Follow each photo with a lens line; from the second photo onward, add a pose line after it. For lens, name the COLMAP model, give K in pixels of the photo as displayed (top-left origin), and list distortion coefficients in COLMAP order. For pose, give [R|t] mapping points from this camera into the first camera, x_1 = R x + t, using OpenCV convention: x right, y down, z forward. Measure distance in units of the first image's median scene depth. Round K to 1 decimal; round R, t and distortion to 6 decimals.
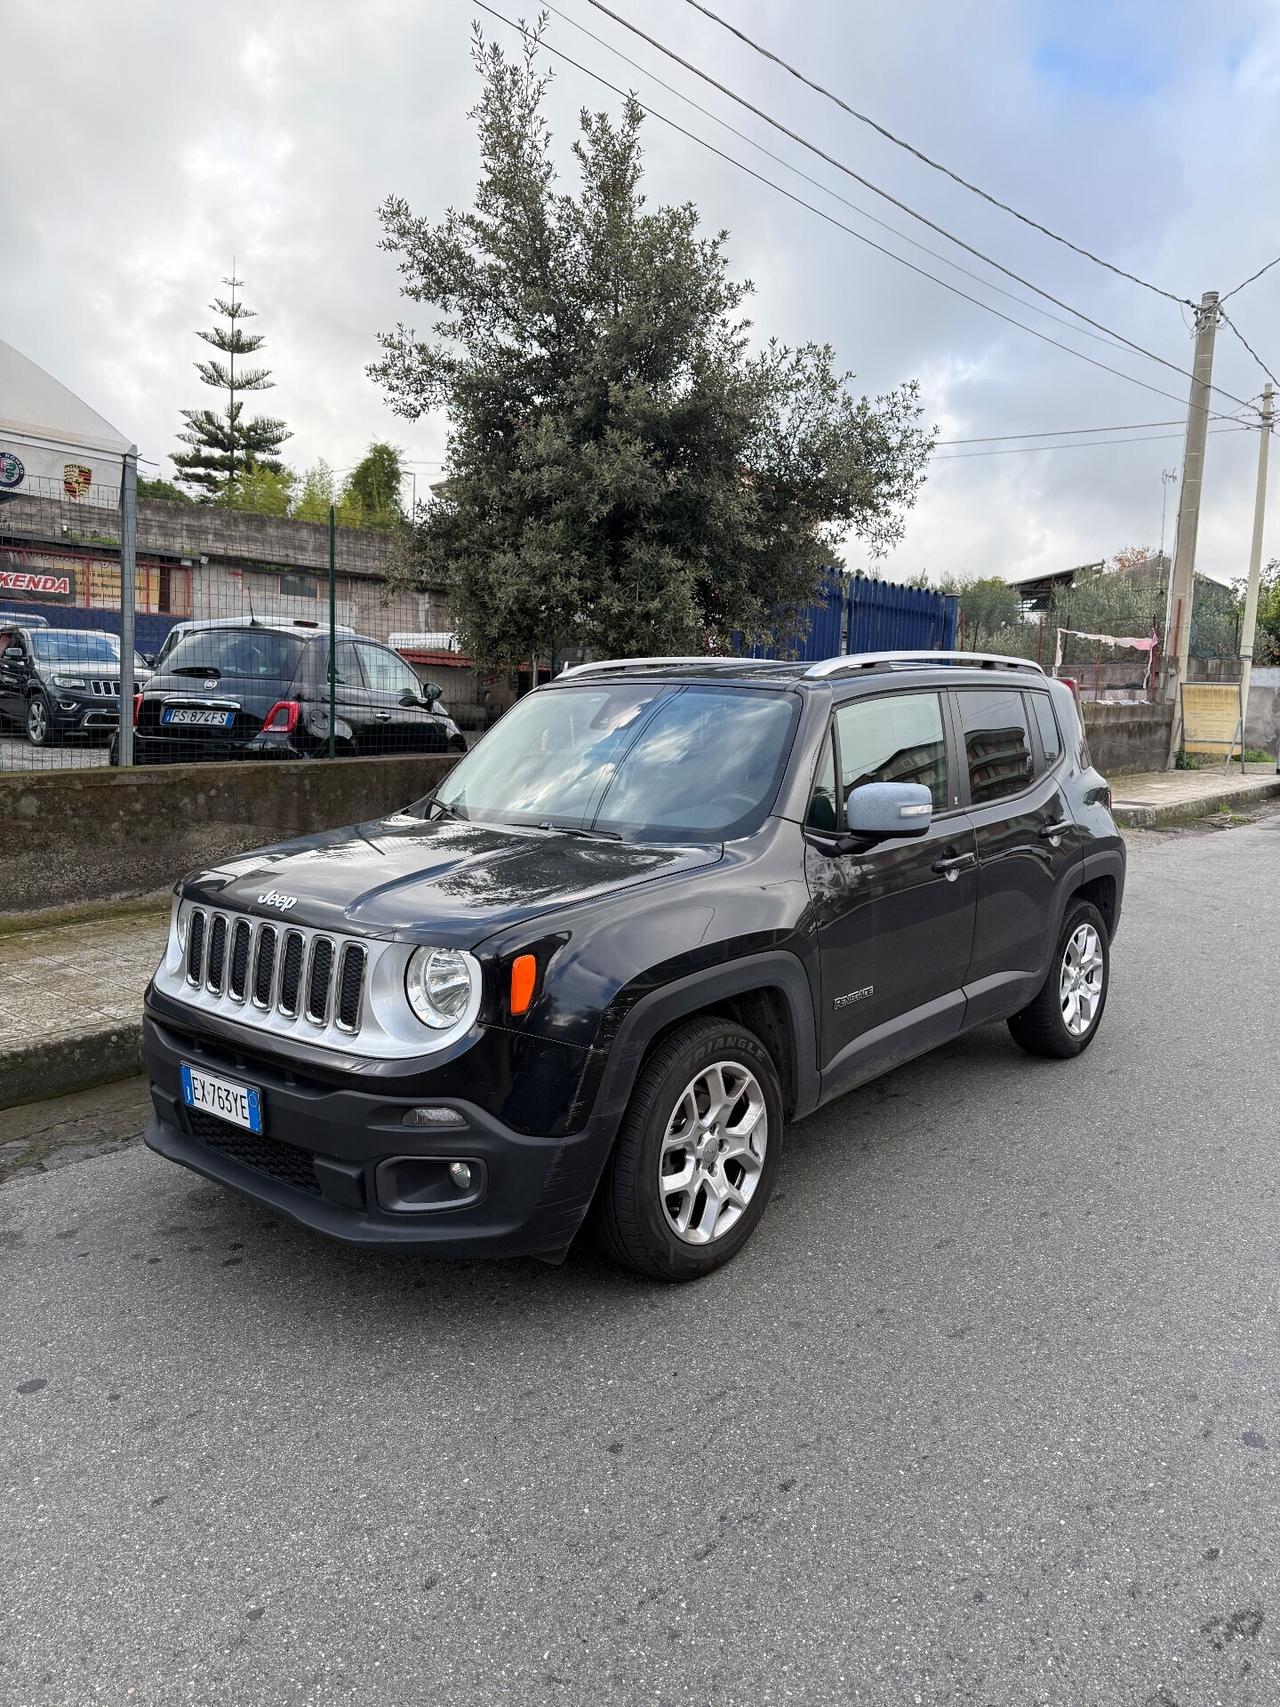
lens RADIAL K [[1197.6, 0, 657.5], [0, 1197.6, 865.2], [0, 0, 1]] dist [0.024712, -0.028513]
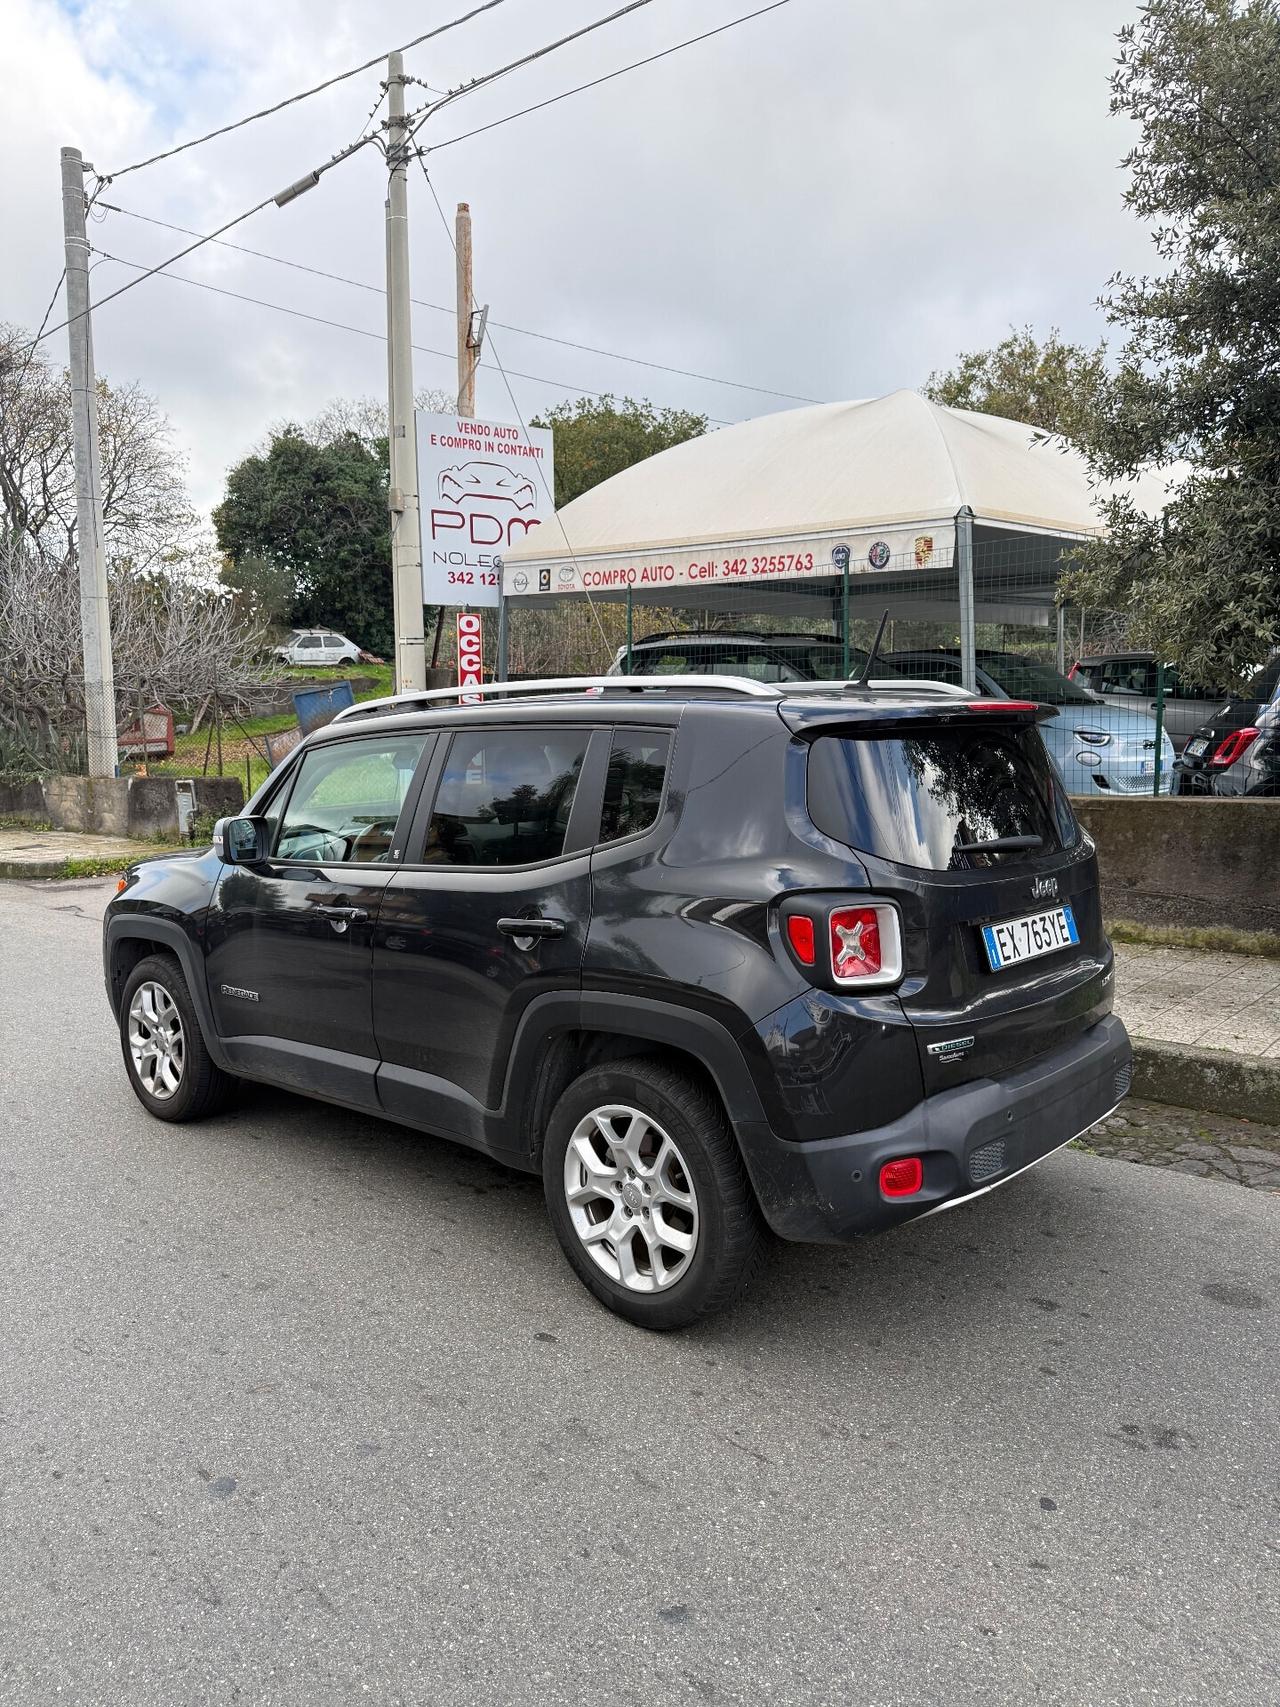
lens RADIAL K [[1197.6, 0, 626.5], [0, 1197.6, 864.7], [0, 0, 1]] dist [0.024712, -0.028513]
pose [[-0.048331, 0.103758, -0.993428, 1.175535], [-0.117392, 0.987107, 0.108809, -0.170636], [0.991909, 0.121880, -0.035528, 1.254407]]
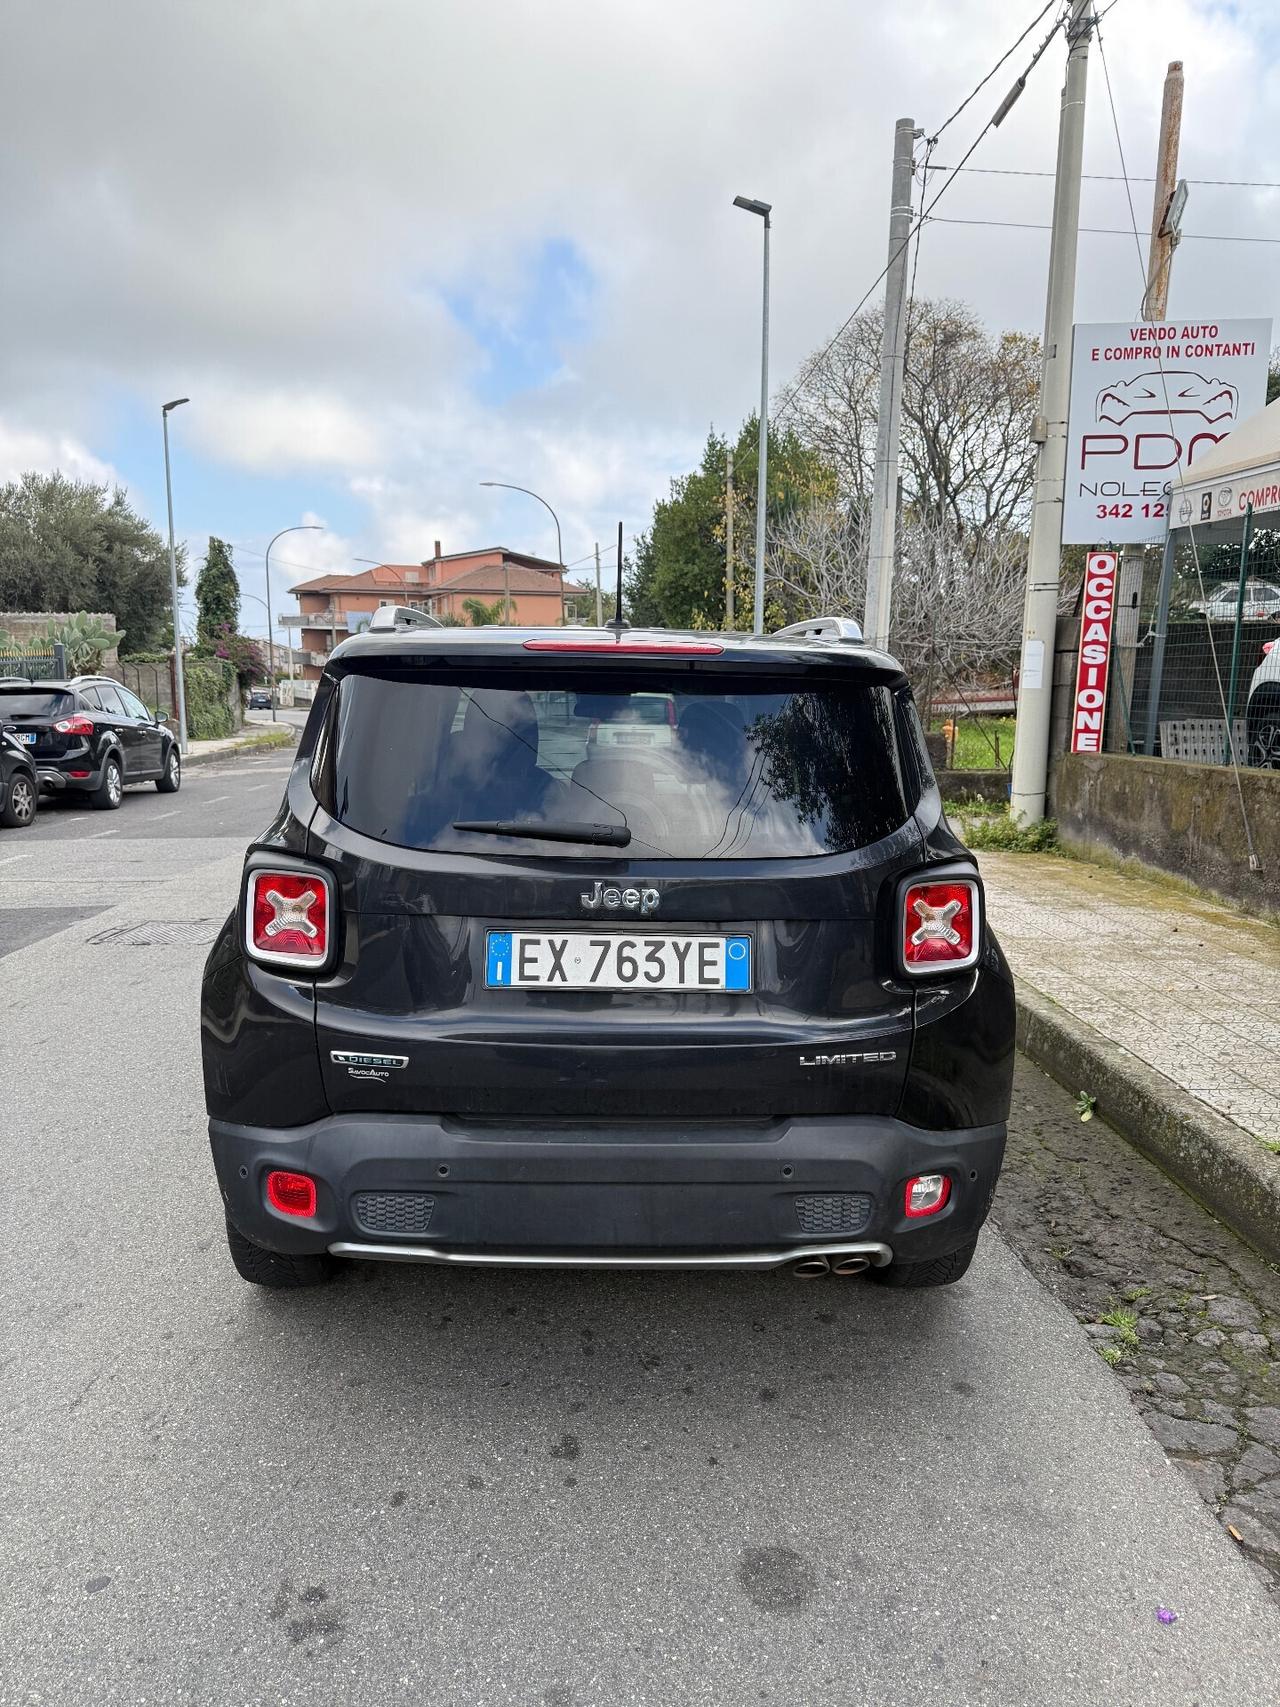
lens RADIAL K [[1197.6, 0, 633.5], [0, 1197.6, 861.1], [0, 0, 1]] dist [0.024712, -0.028513]
pose [[-0.737415, 0.074387, -0.671331, 0.764846], [-0.116740, 0.964923, 0.235150, -0.253110], [0.665275, 0.251774, -0.702865, 1.892444]]
